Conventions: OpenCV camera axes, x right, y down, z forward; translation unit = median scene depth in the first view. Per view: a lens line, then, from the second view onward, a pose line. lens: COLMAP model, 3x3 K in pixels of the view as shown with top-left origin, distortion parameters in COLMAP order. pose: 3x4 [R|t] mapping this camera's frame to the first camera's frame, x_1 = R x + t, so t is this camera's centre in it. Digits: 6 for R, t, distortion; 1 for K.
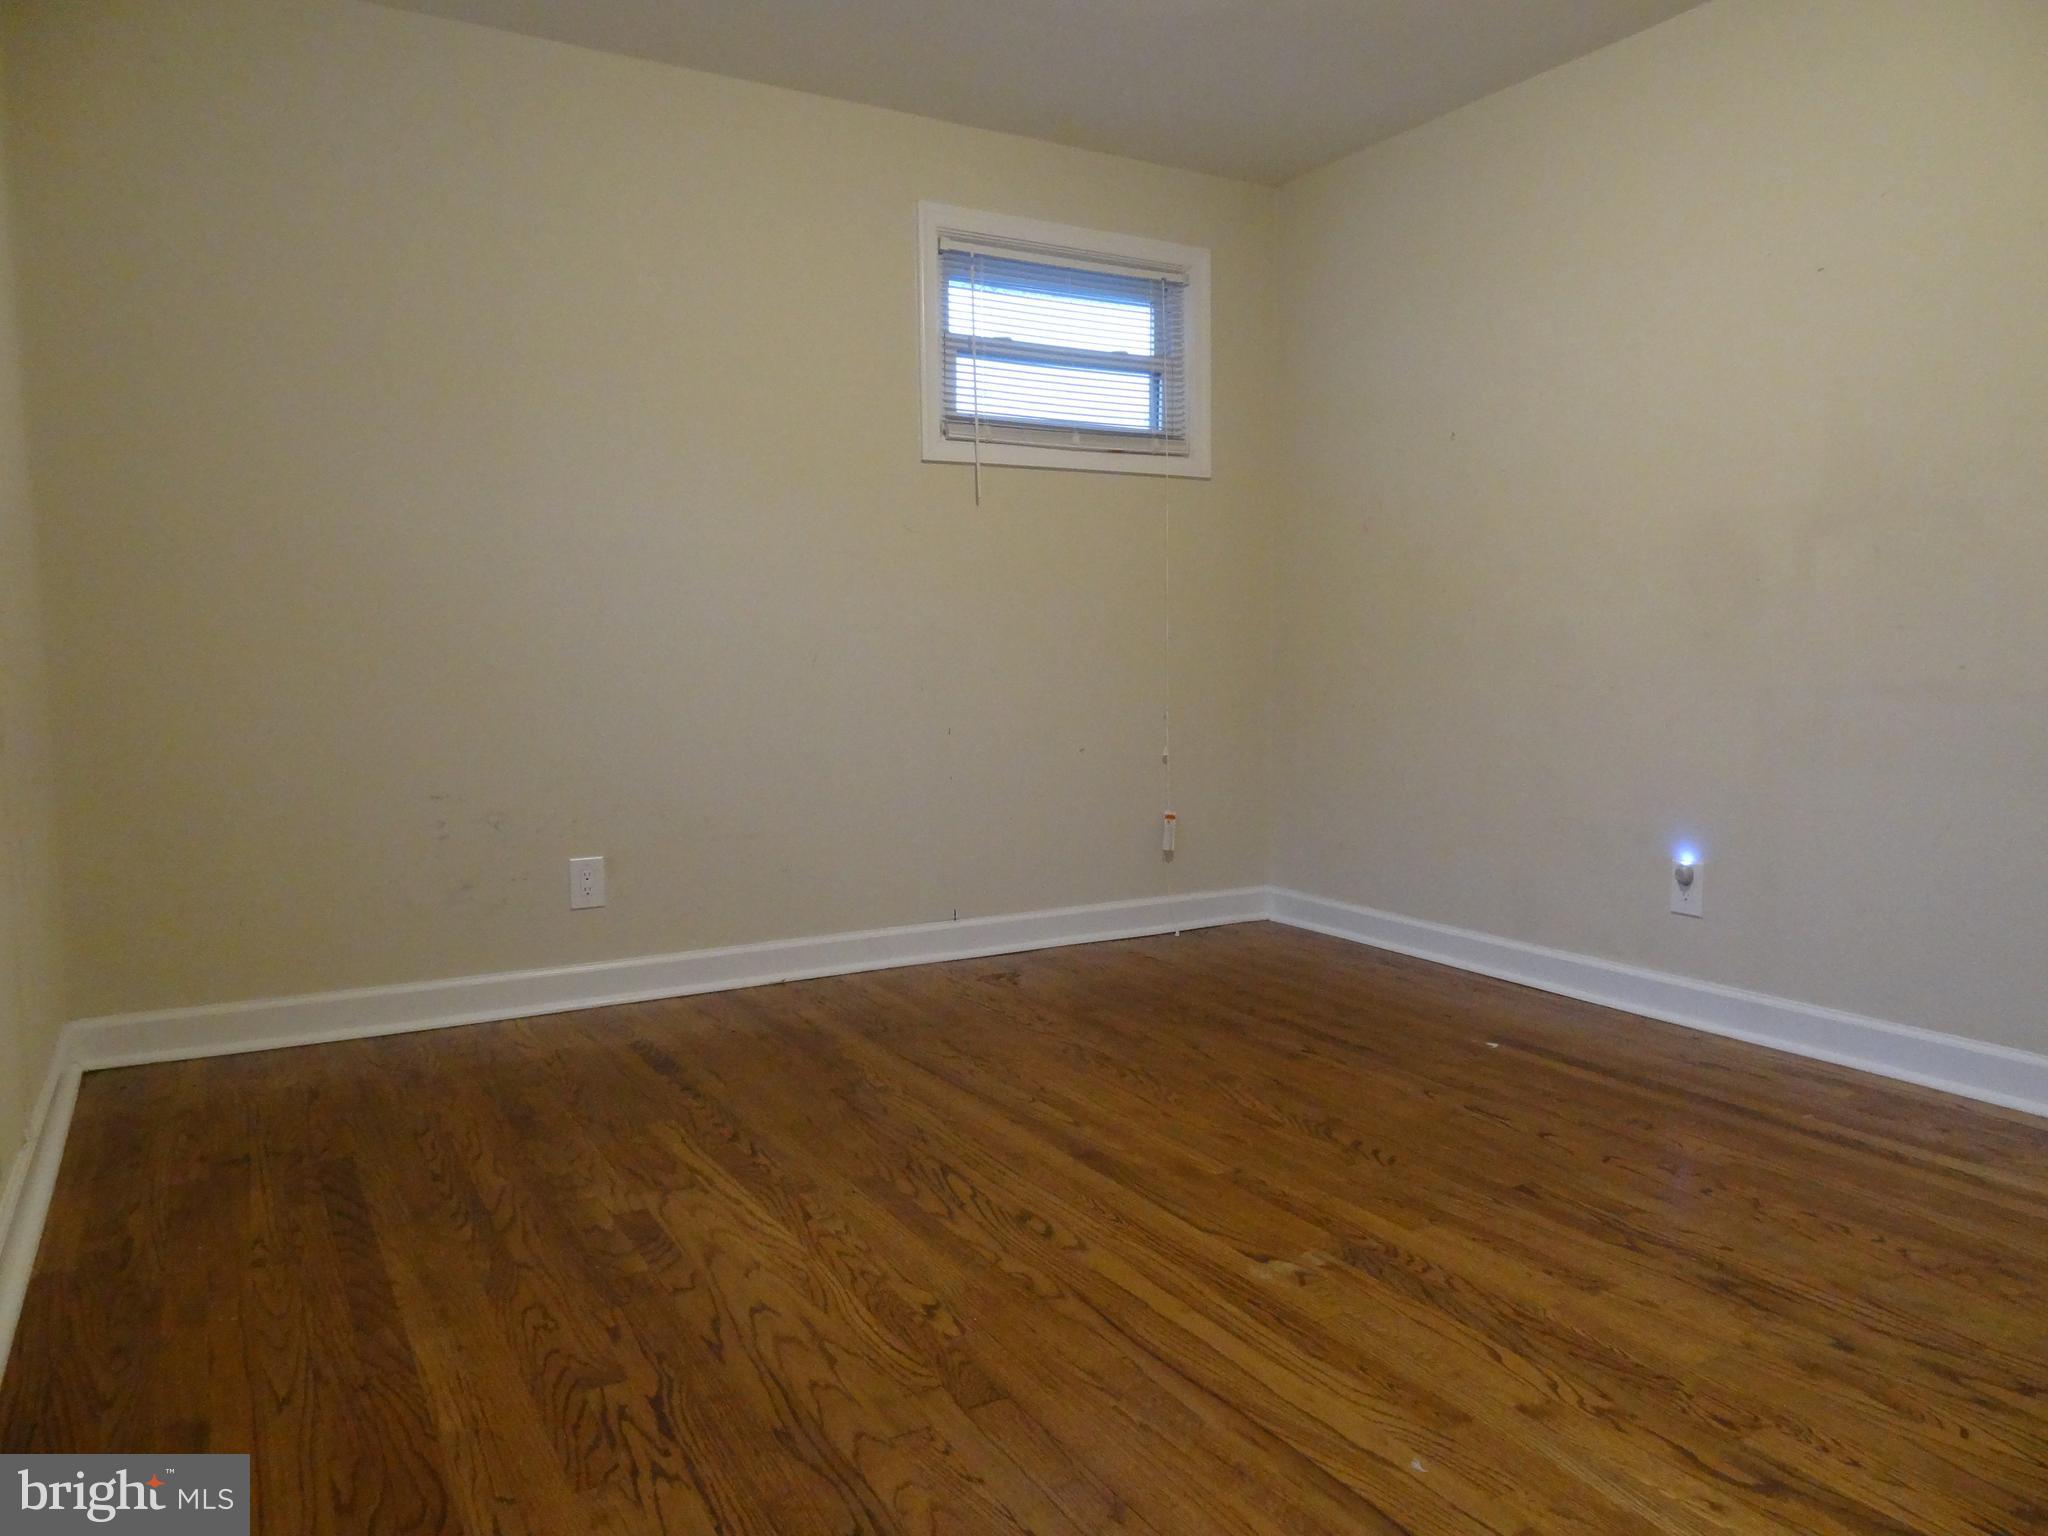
lens RADIAL K [[1415.9, 0, 1032.5], [0, 1415.9, 768.1], [0, 0, 1]] dist [-0.000011, 0.001235]
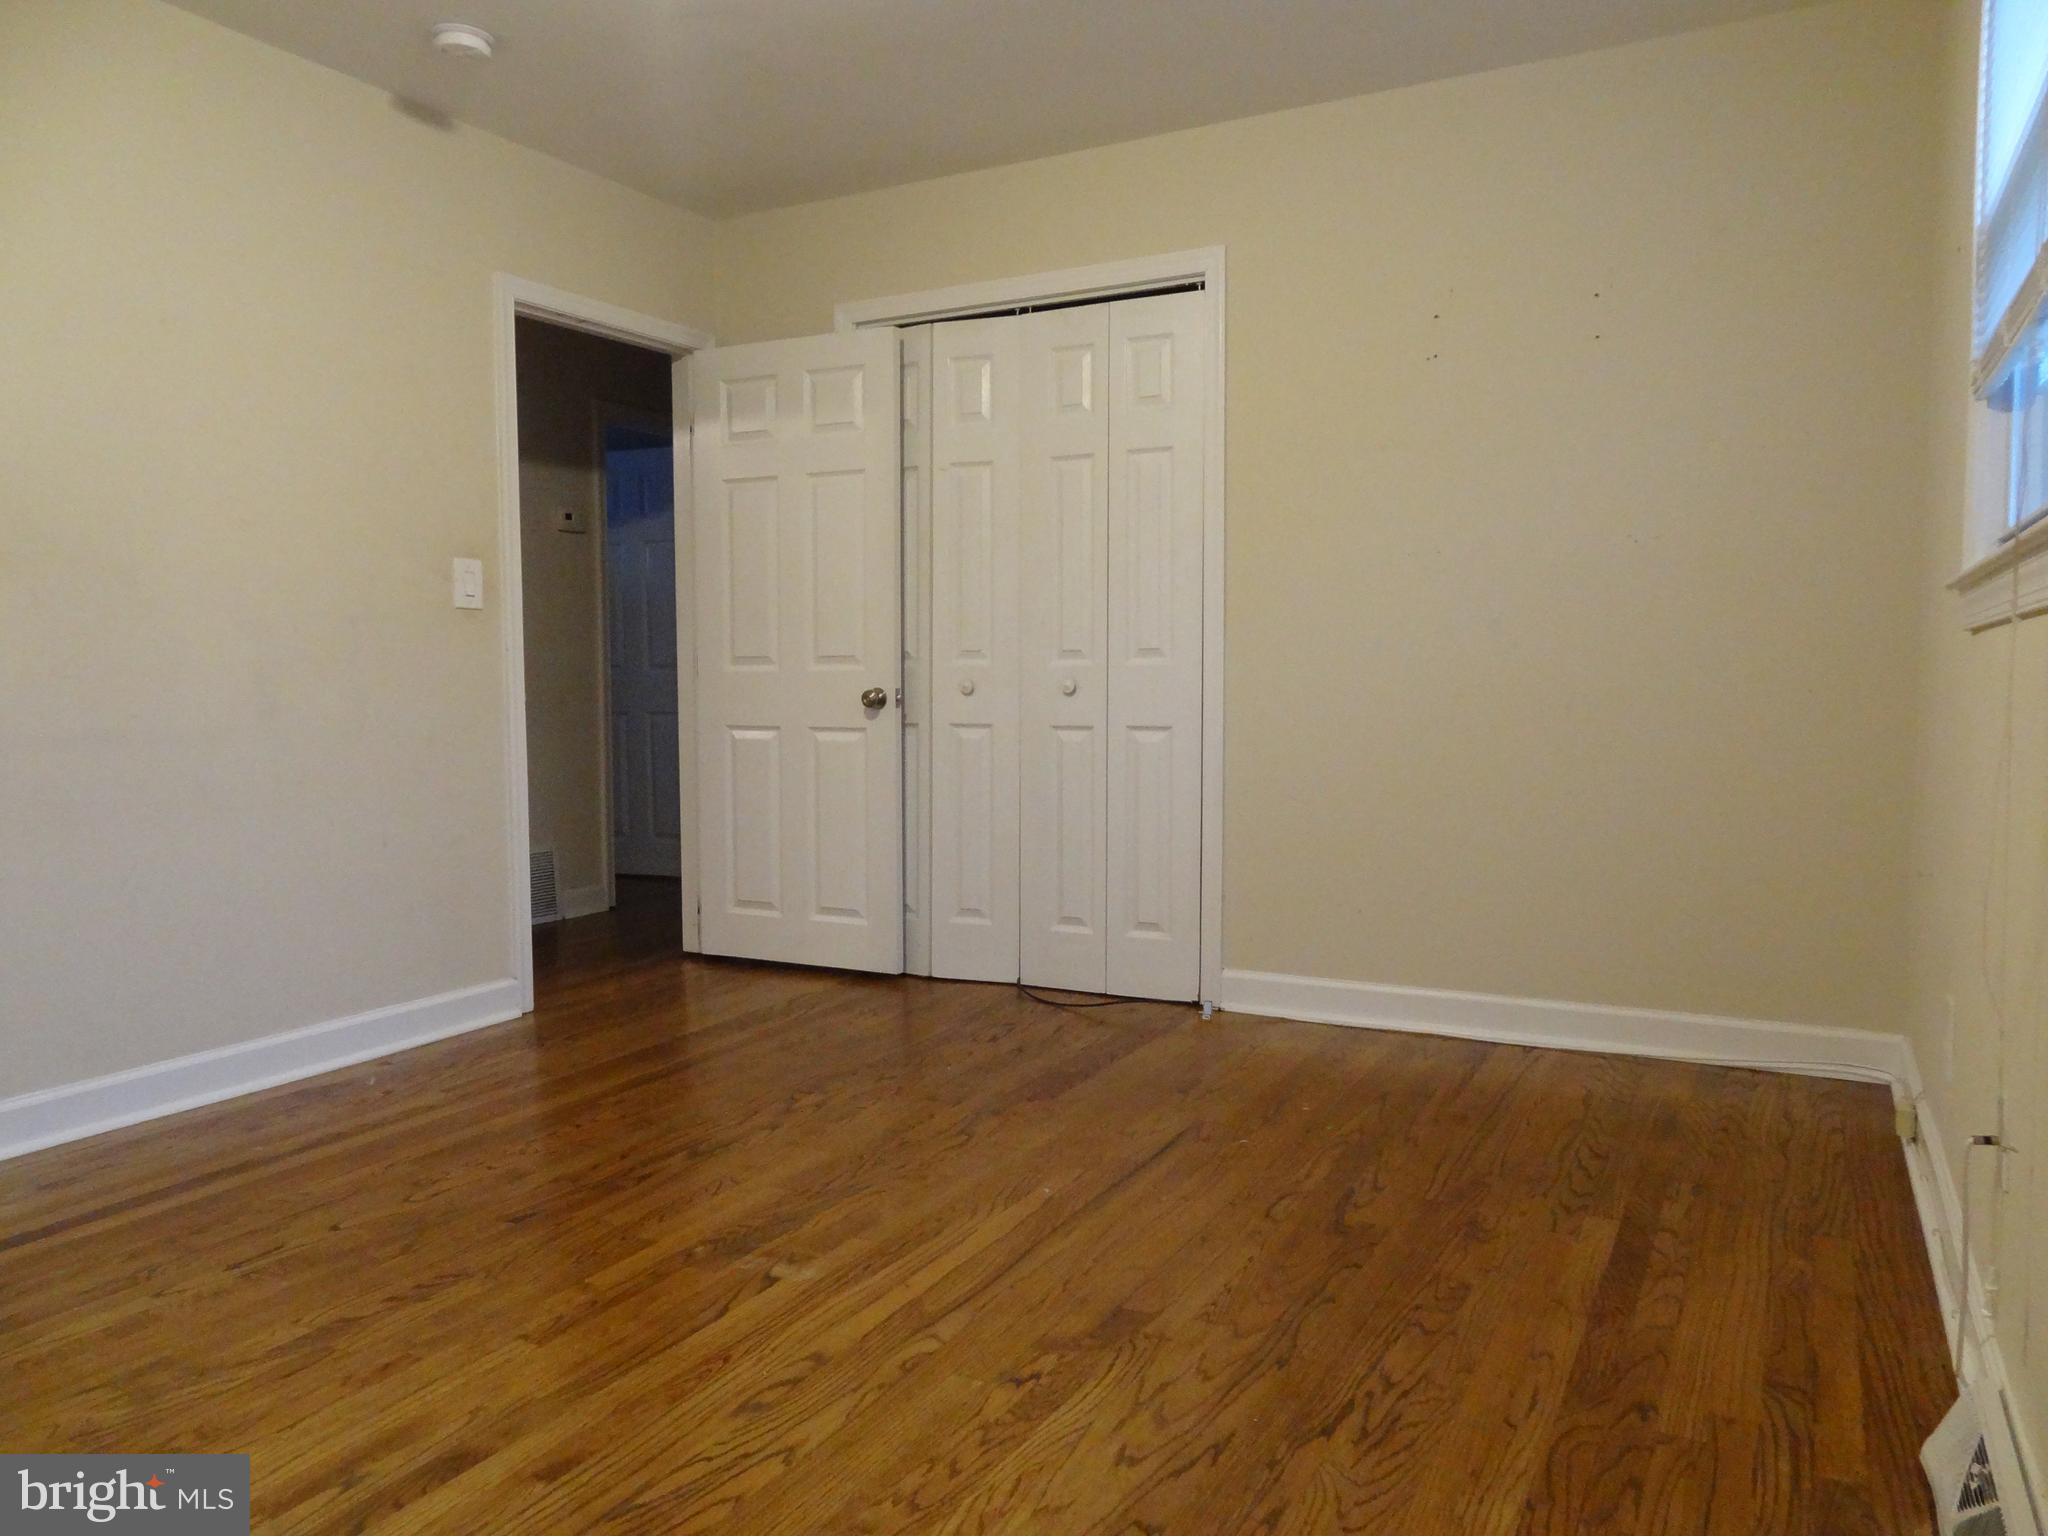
lens RADIAL K [[1429.1, 0, 1029.6], [0, 1429.1, 772.5], [0, 0, 1]] dist [0.002962, 0.007059]
pose [[-0.518451, -0.047289, 0.853798, -0.845764], [0.082034, 0.991114, 0.104708, -0.121202], [-0.851163, 0.124326, -0.509965, 1.380681]]
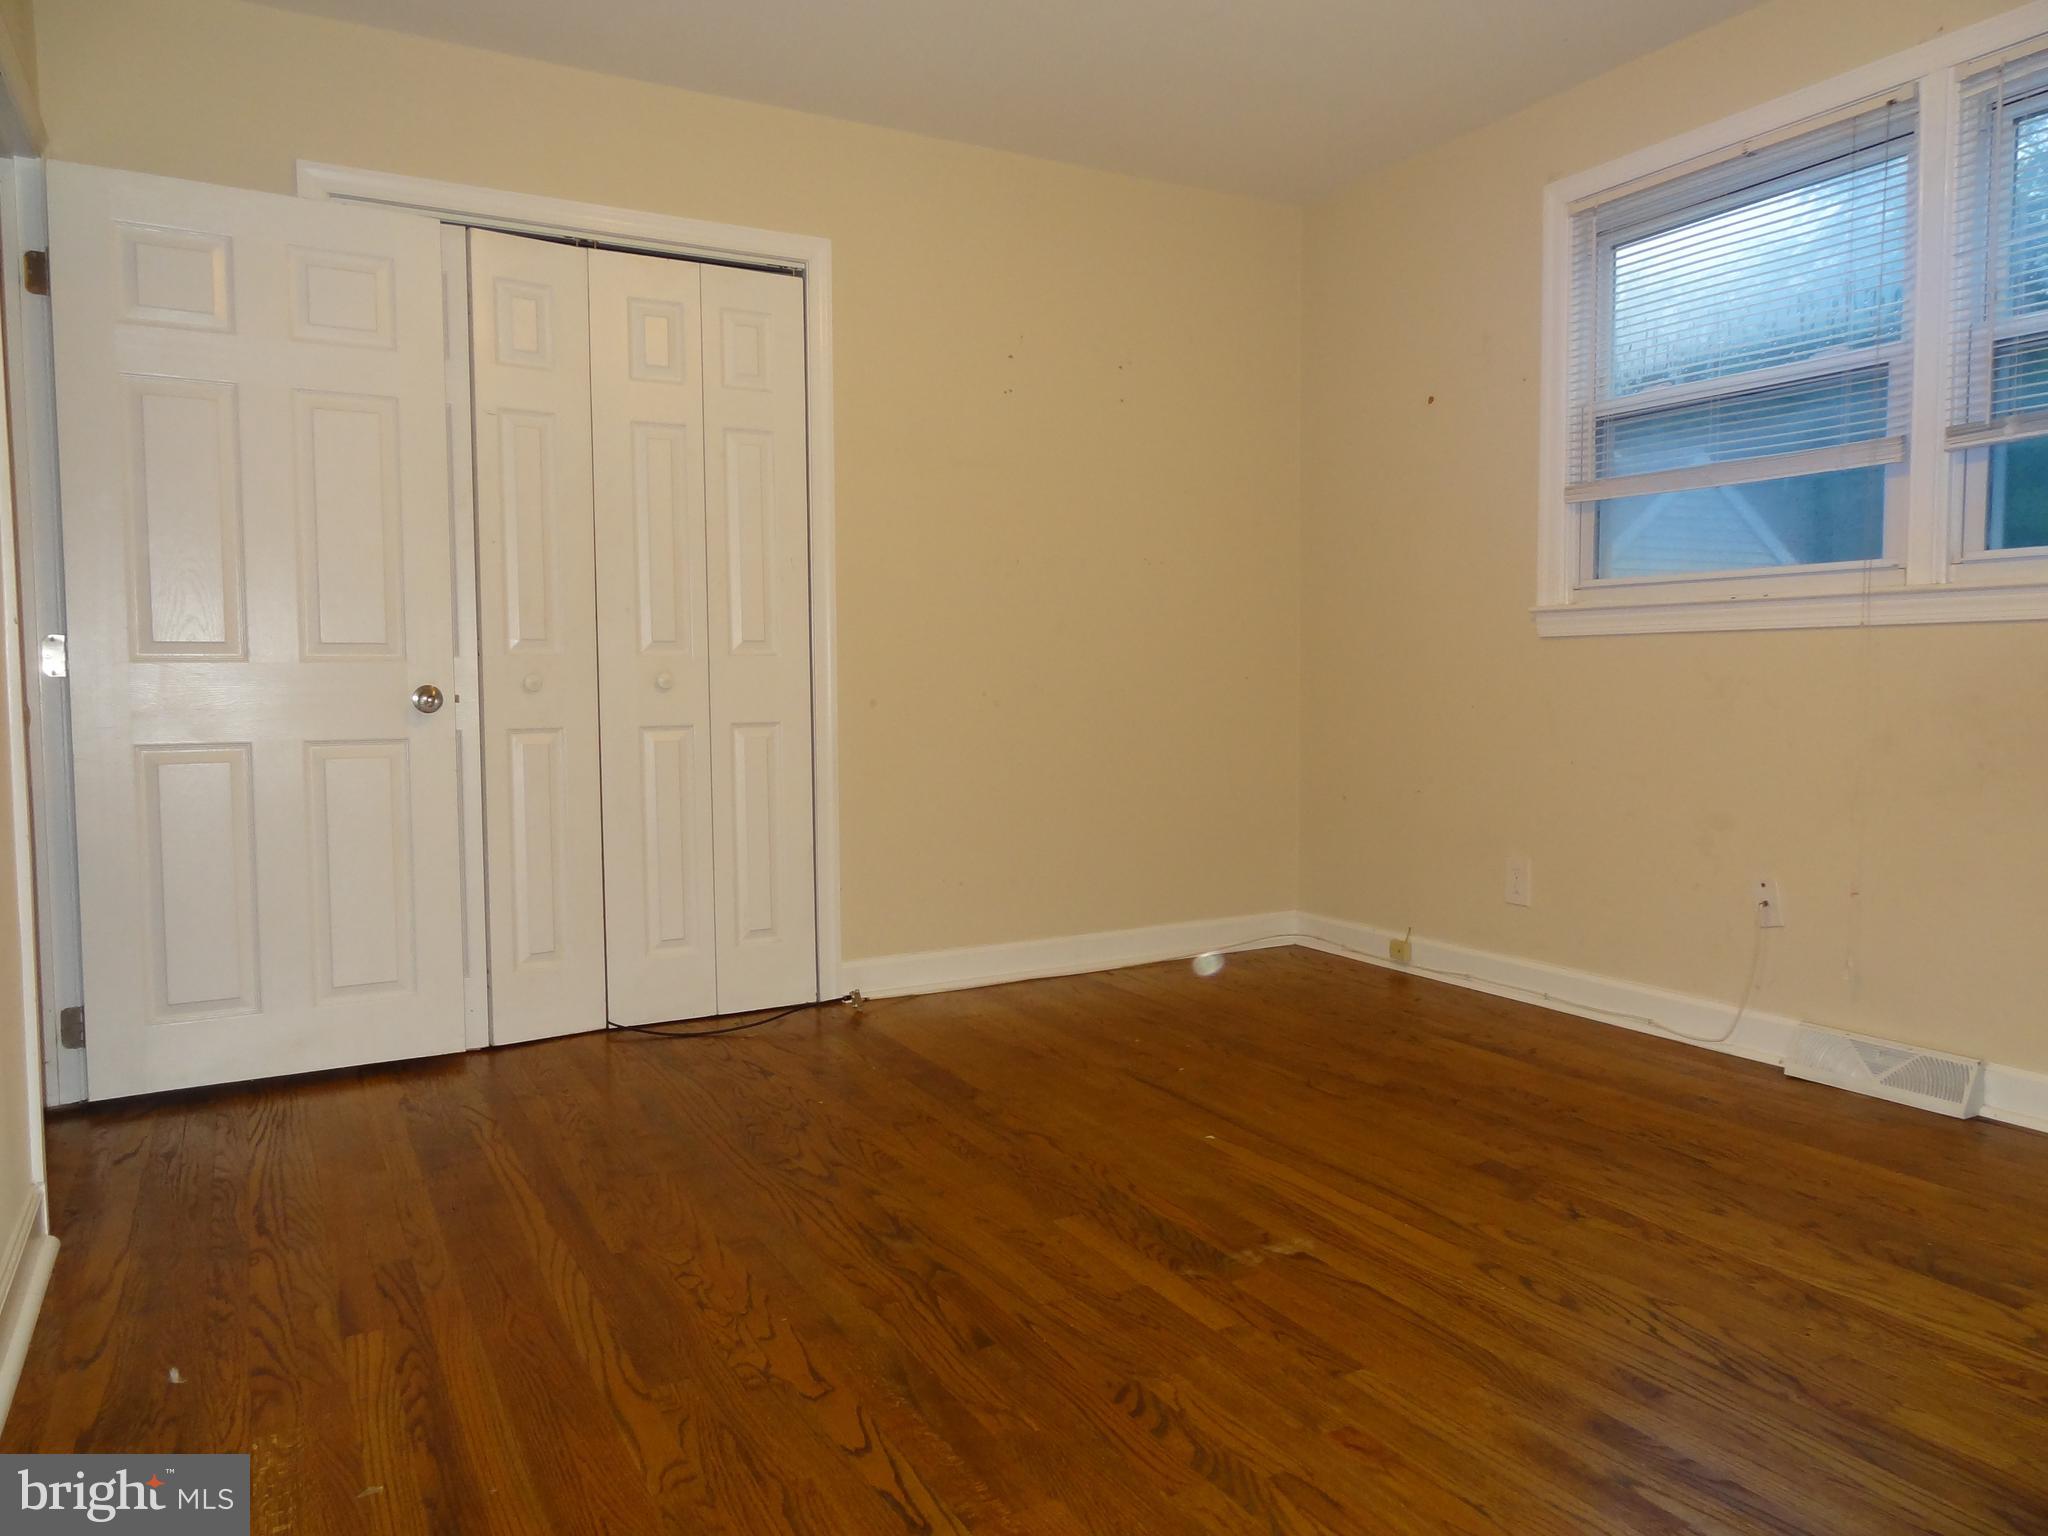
lens RADIAL K [[1442.4, 0, 1029.9], [0, 1442.4, 760.0], [0, 0, 1]] dist [0.011611, 0.002731]
pose [[-0.999681, 0.014816, 0.020478, 0.350032], [0.017642, 0.989194, 0.145546, -0.183707], [-0.018100, 0.145861, -0.989139, 2.090609]]
